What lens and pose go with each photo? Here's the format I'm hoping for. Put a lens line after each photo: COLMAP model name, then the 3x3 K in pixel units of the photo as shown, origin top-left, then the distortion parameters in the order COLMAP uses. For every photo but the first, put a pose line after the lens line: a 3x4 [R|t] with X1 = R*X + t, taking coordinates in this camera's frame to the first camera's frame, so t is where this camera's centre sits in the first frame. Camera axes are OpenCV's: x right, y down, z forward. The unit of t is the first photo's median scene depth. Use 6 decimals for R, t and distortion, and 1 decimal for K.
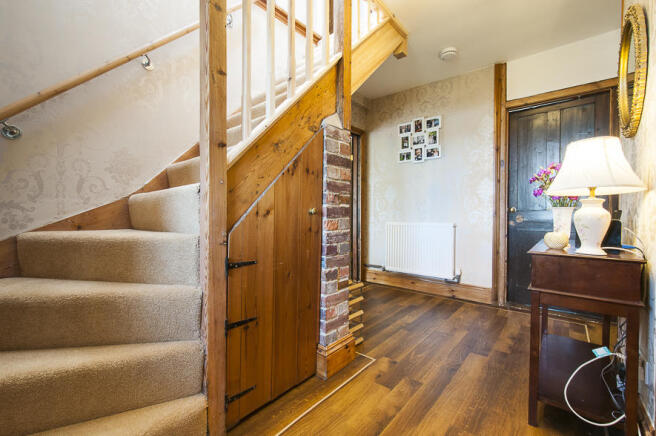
lens RADIAL K [[286.4, 0, 330.5], [0, 286.4, 213.8], [0, 0, 1]] dist [0.001219, 0.000003]
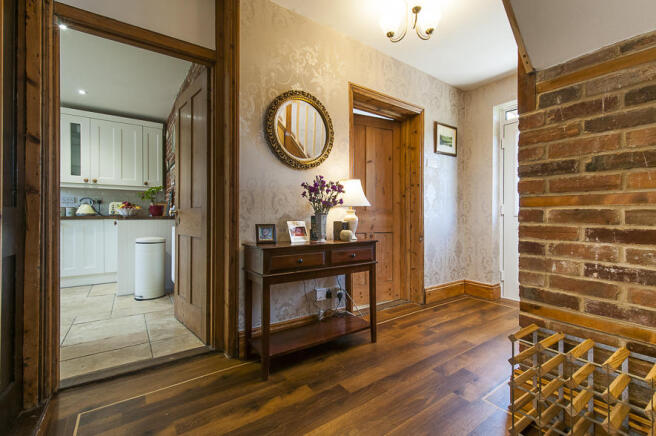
lens RADIAL K [[286.4, 0, 330.5], [0, 286.4, 213.8], [0, 0, 1]] dist [0.001219, 0.000003]
pose [[-0.964662, -0.005654, 0.263429, 0.402771], [-0.005938, 0.999982, -0.000284, -0.016234], [-0.263422, -0.001838, -0.964679, 2.137871]]
